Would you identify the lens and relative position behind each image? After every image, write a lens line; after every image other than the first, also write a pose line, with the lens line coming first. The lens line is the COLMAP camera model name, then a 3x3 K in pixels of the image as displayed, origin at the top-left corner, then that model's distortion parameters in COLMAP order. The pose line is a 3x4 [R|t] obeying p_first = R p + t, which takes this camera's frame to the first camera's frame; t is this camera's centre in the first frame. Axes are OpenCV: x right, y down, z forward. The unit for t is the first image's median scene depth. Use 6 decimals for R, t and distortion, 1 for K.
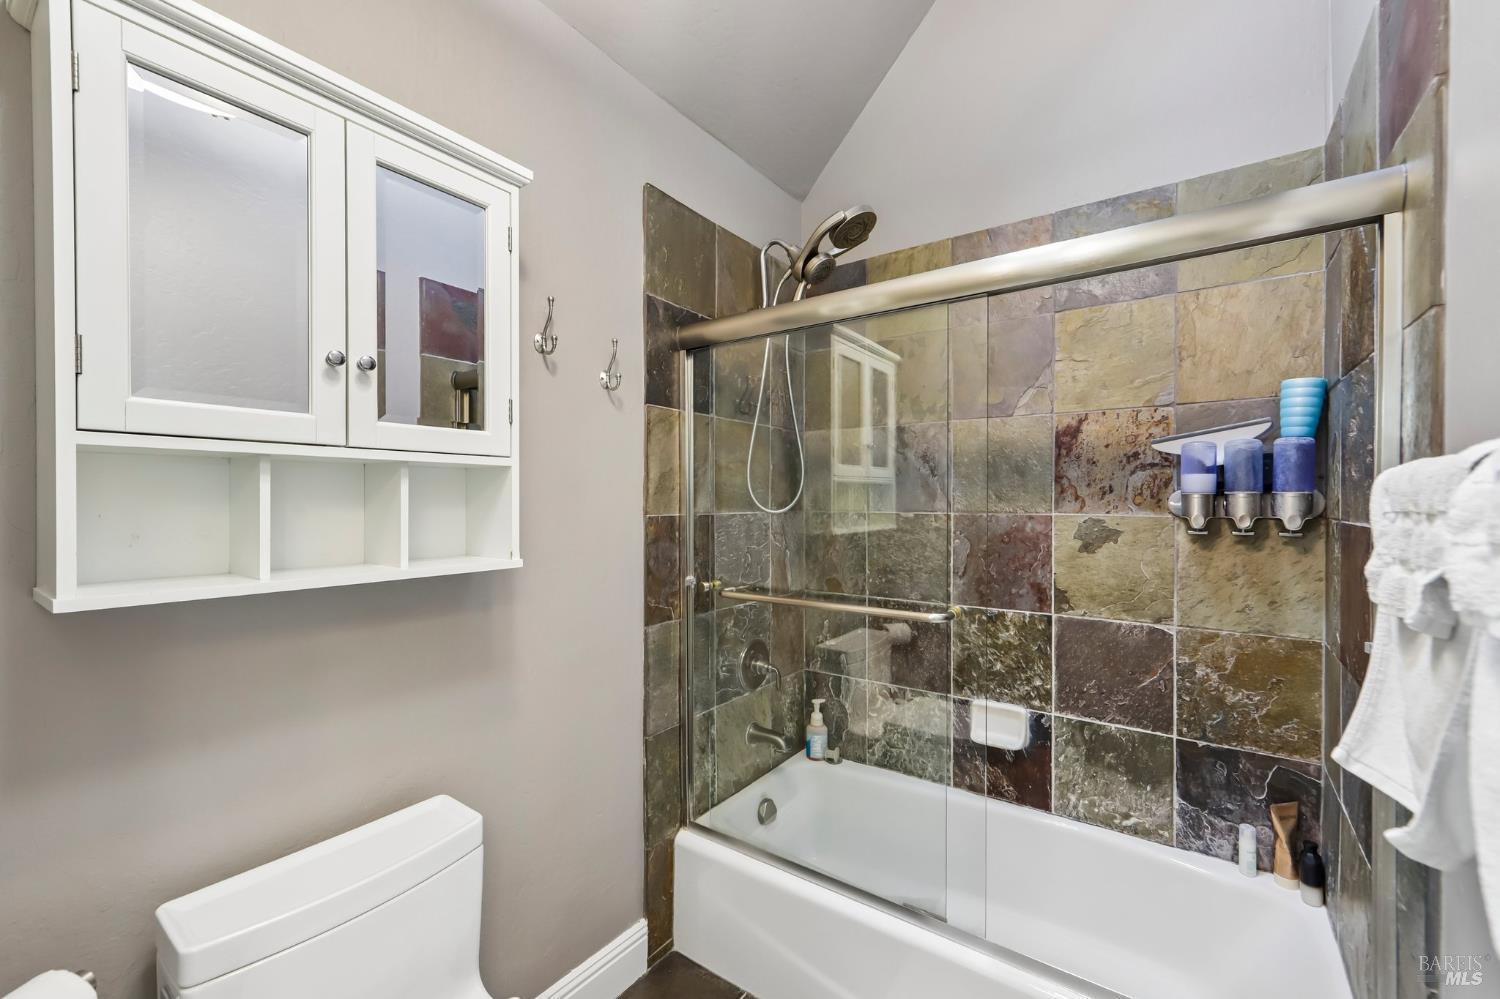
lens RADIAL K [[613.4, 0, 759.3], [0, 613.4, 493.1], [0, 0, 1]] dist [-0.000498, 0.000140]
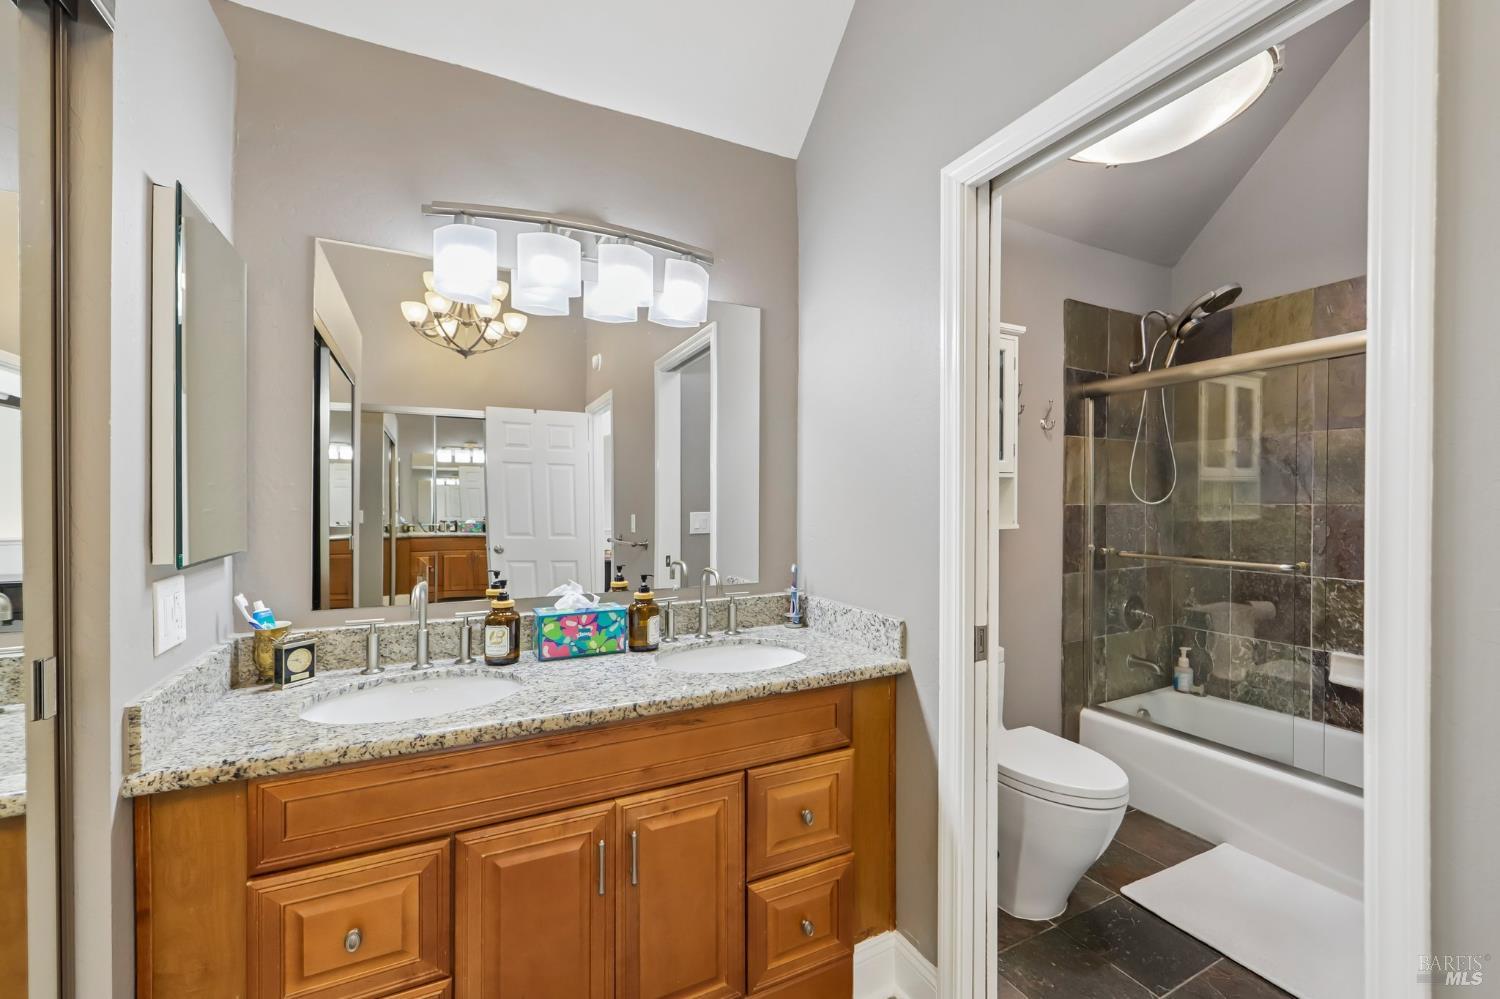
lens RADIAL K [[624.1, 0, 778.2], [0, 624.1, 504.3], [0, 0, 1]] dist [-0.001579, -0.000489]
pose [[0.899051, 0.001456, -0.437841, -0.114984], [0.007303, 0.999805, 0.018321, 0.000318], [0.437783, -0.019670, 0.898866, -0.640001]]
